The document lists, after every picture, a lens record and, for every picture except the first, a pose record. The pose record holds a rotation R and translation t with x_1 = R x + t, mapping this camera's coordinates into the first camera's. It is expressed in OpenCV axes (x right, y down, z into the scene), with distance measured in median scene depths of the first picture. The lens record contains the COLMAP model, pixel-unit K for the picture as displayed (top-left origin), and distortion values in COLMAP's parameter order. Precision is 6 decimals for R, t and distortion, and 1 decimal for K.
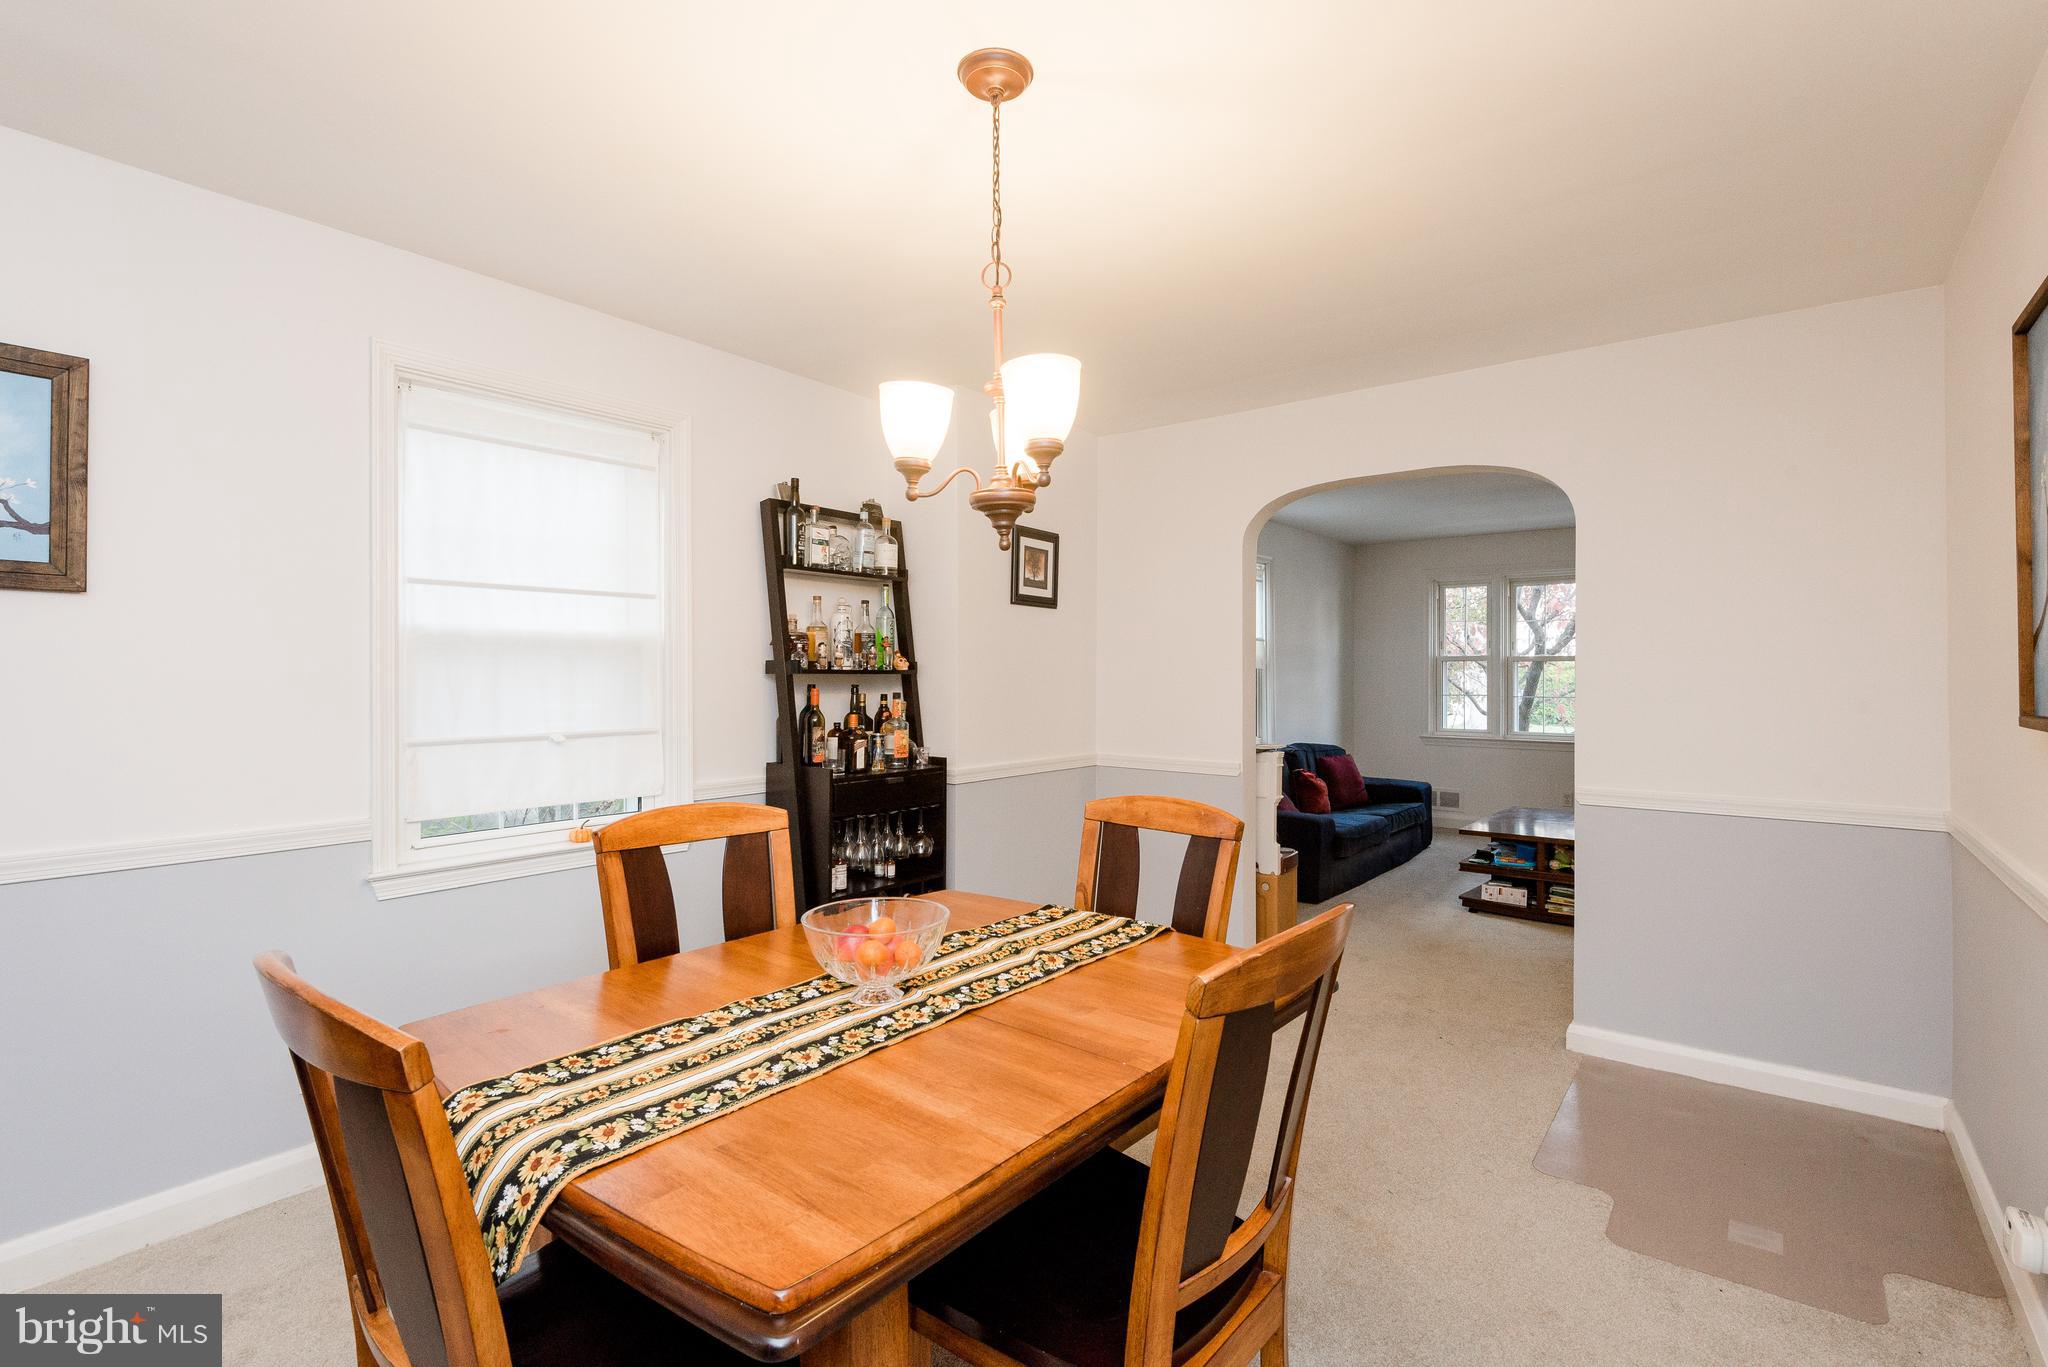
lens RADIAL K [[974.4, 0, 1024.0], [0, 974.4, 683.5], [0, 0, 1]] dist [0.000964, -0.000184]
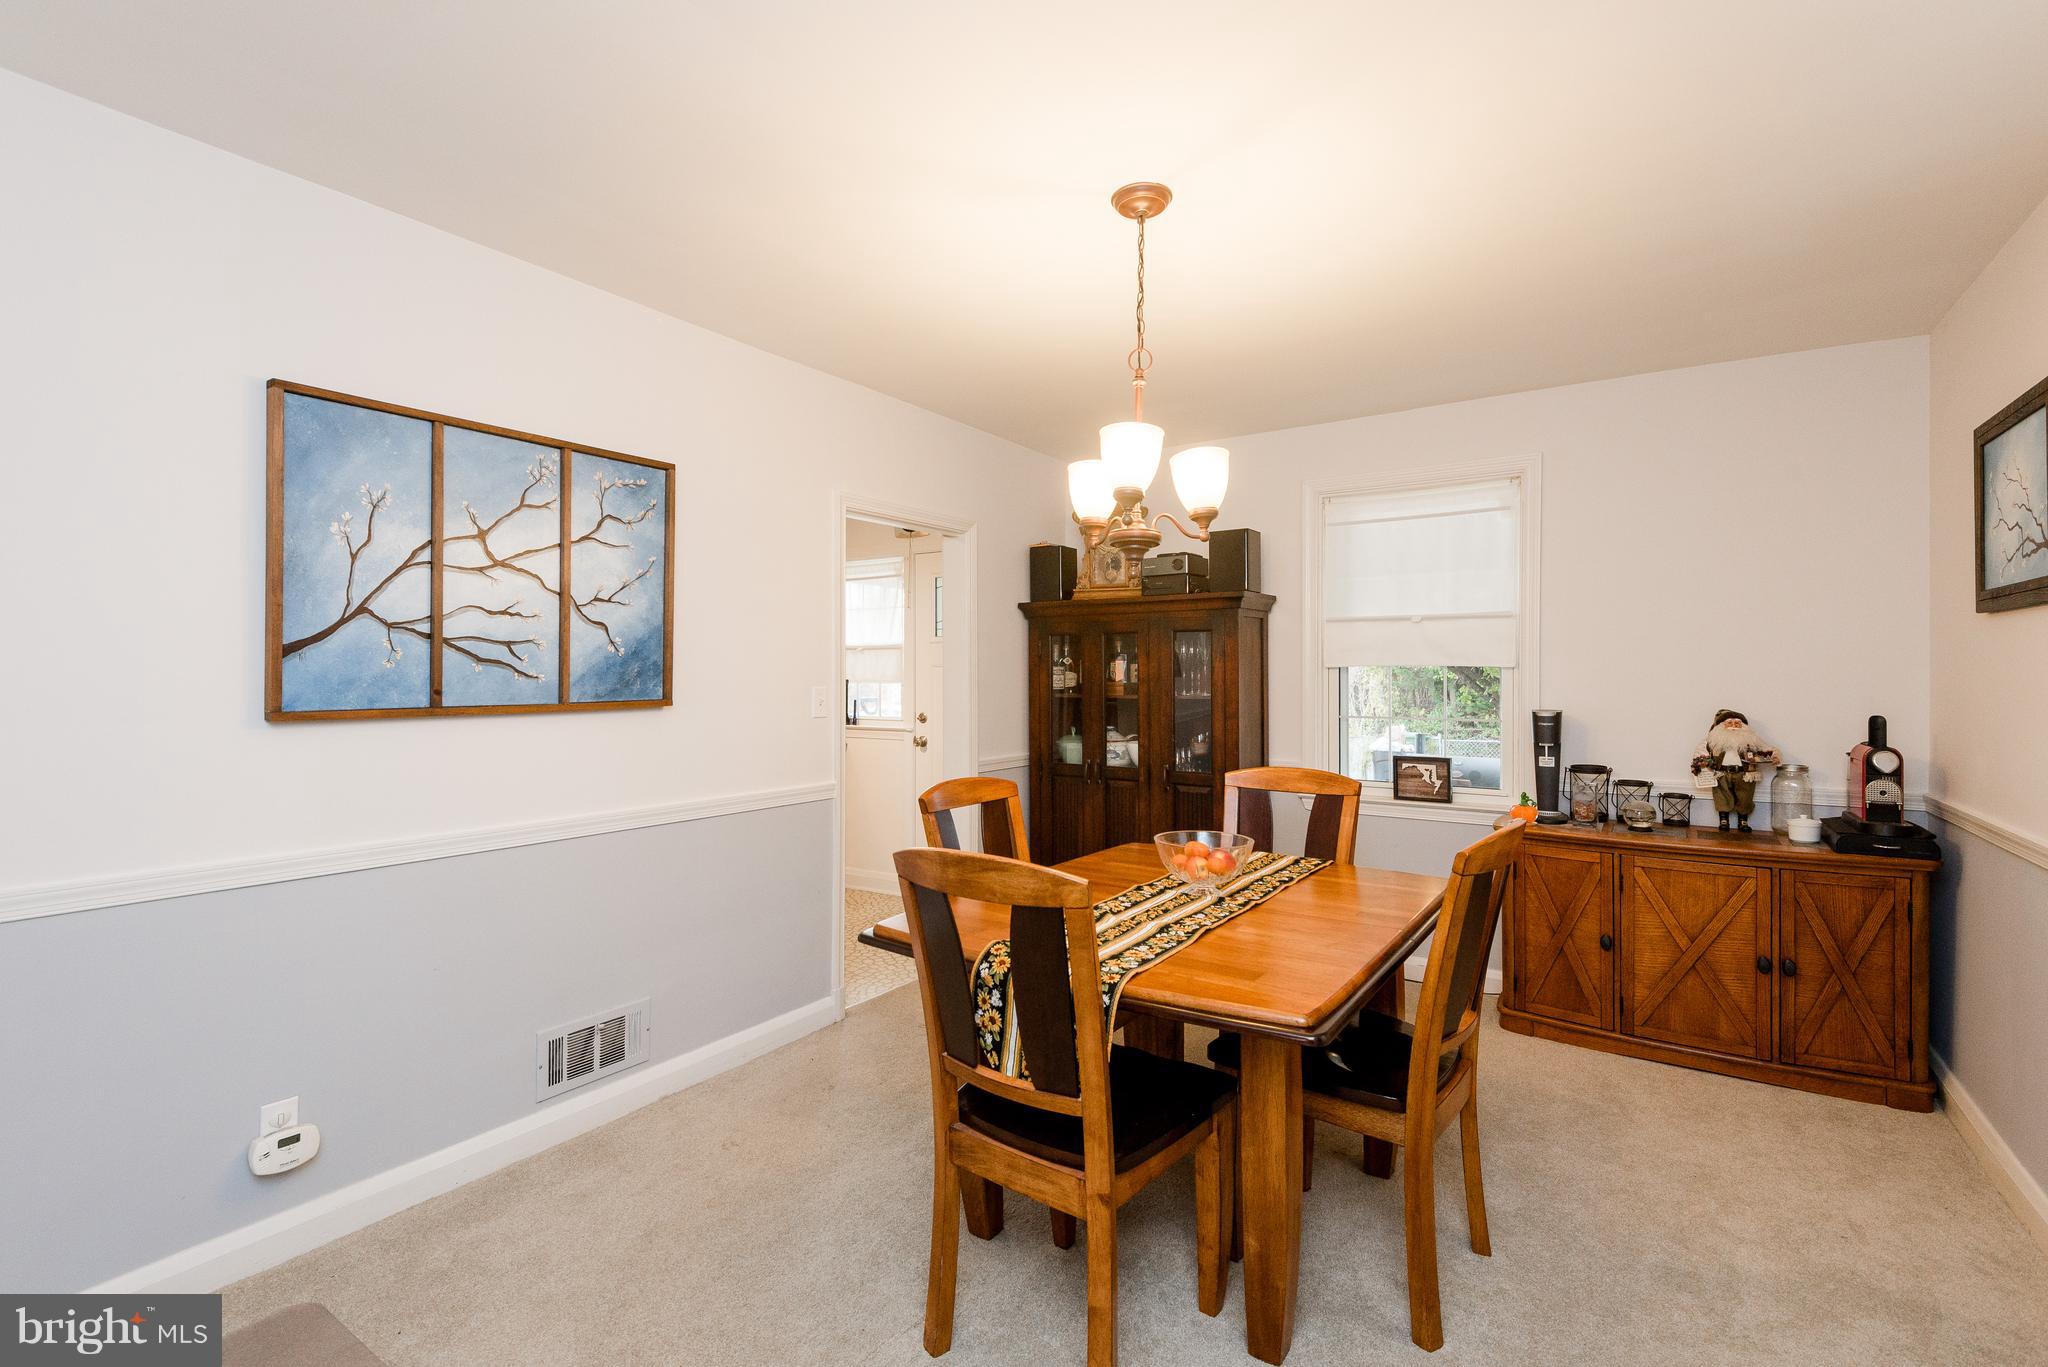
lens RADIAL K [[924.1, 0, 1024.7], [0, 924.1, 674.4], [0, 0, 1]] dist [0.013262, -0.000175]
pose [[-0.998726, -0.007118, -0.049952, 0.095978], [-0.007700, 0.999905, 0.011465, -0.010629], [0.049866, 0.011835, -0.998686, 1.171630]]
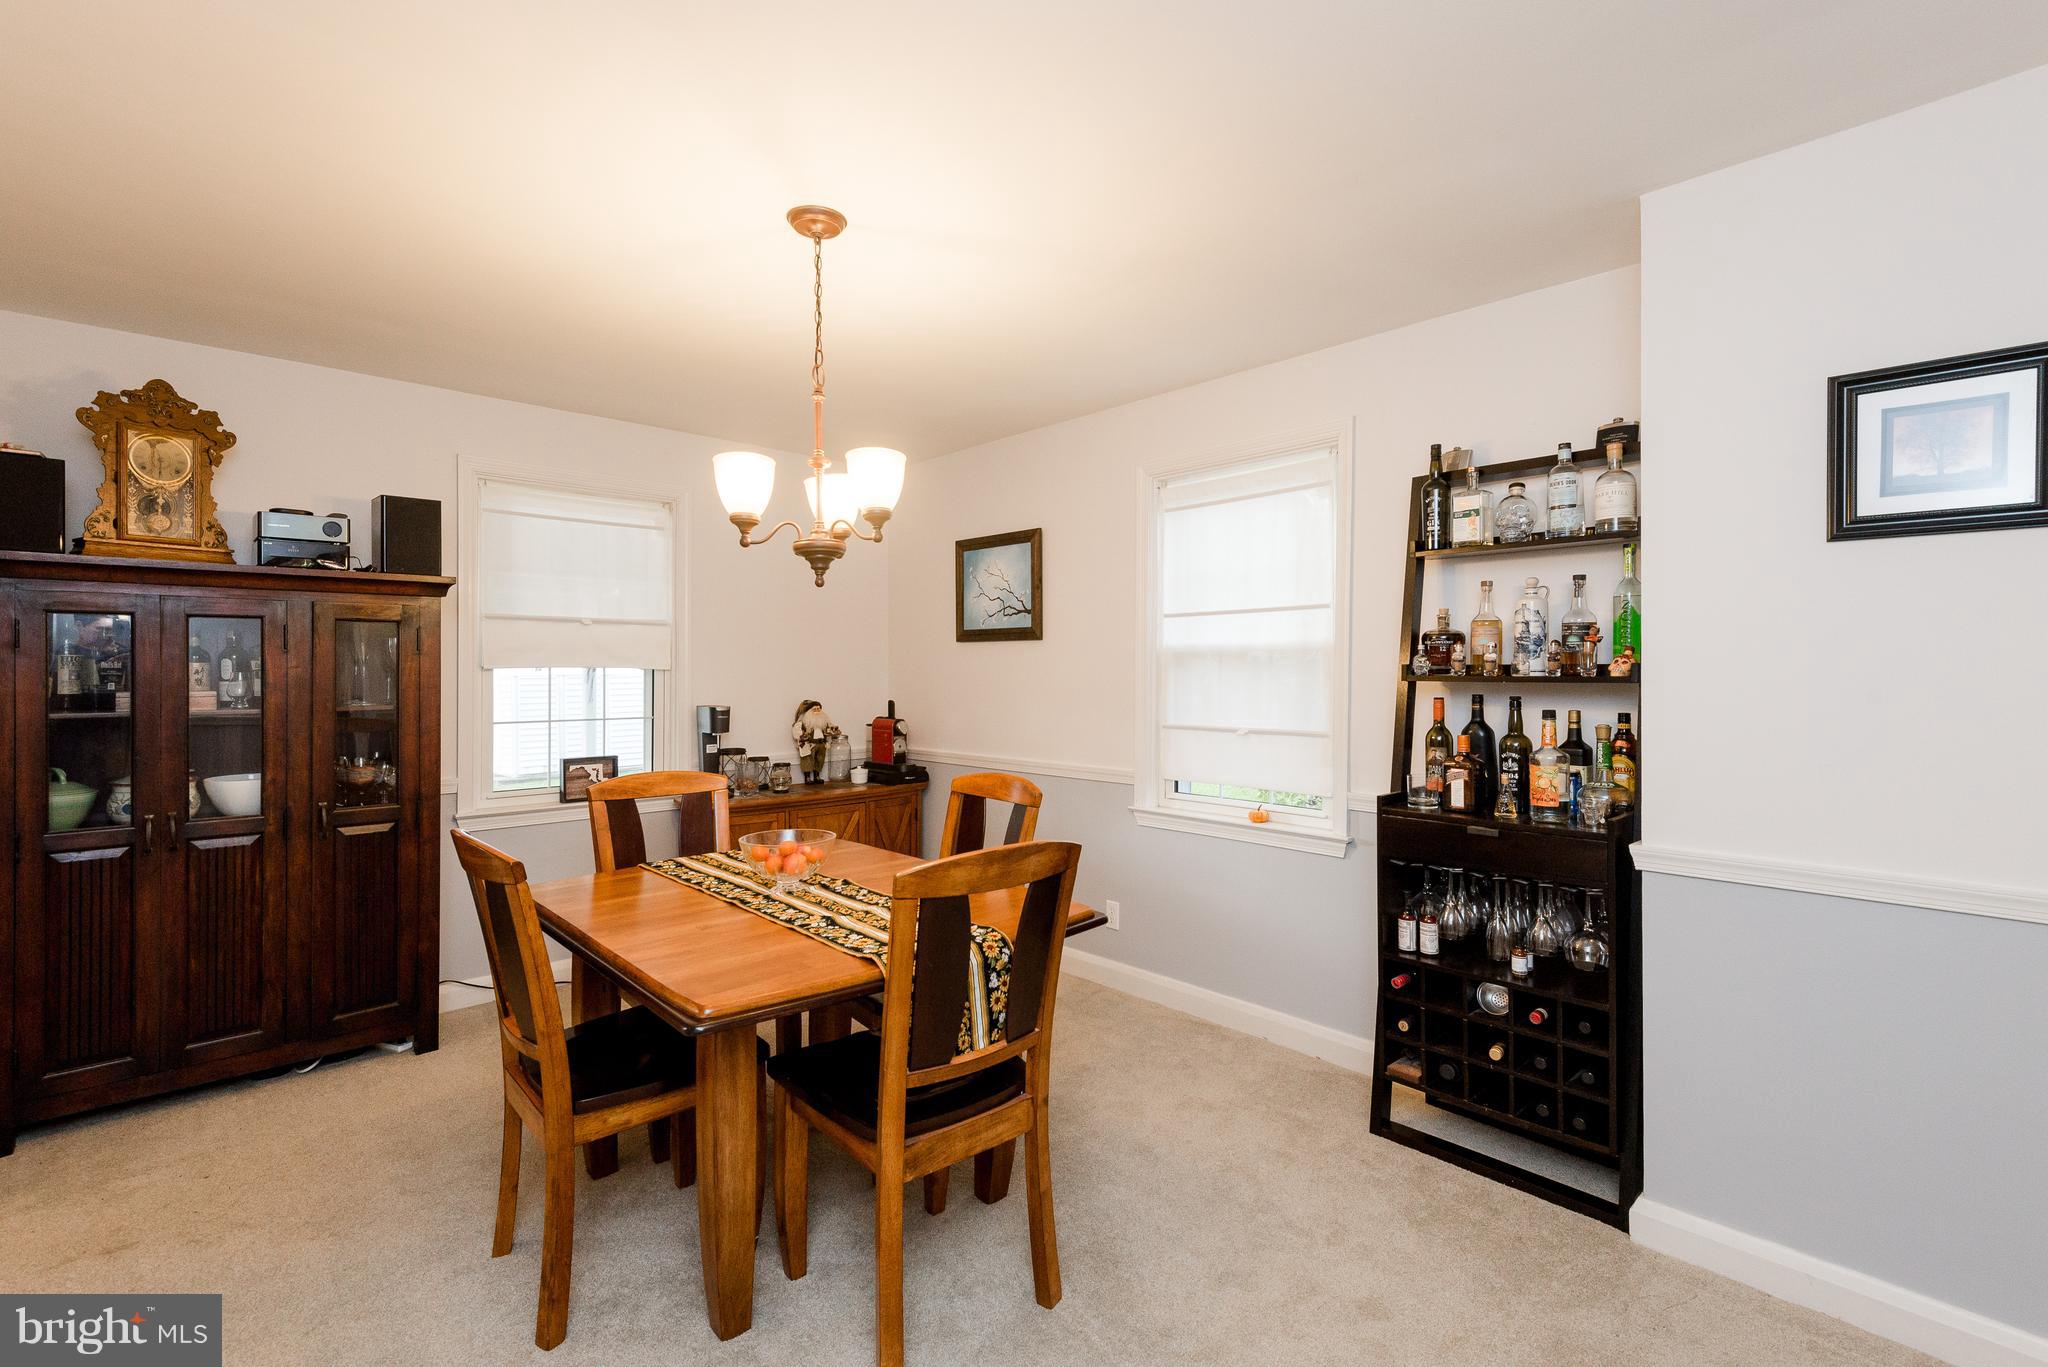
lens RADIAL K [[919.8, 0, 1025.7], [0, 919.8, 673.7], [0, 0, 1]] dist [0.040505, -0.000060]
pose [[-0.173378, -0.003261, -0.984850, 0.605191], [-0.013065, 0.999914, -0.001010, -0.010638], [0.984769, 0.012692, -0.173406, 0.801077]]
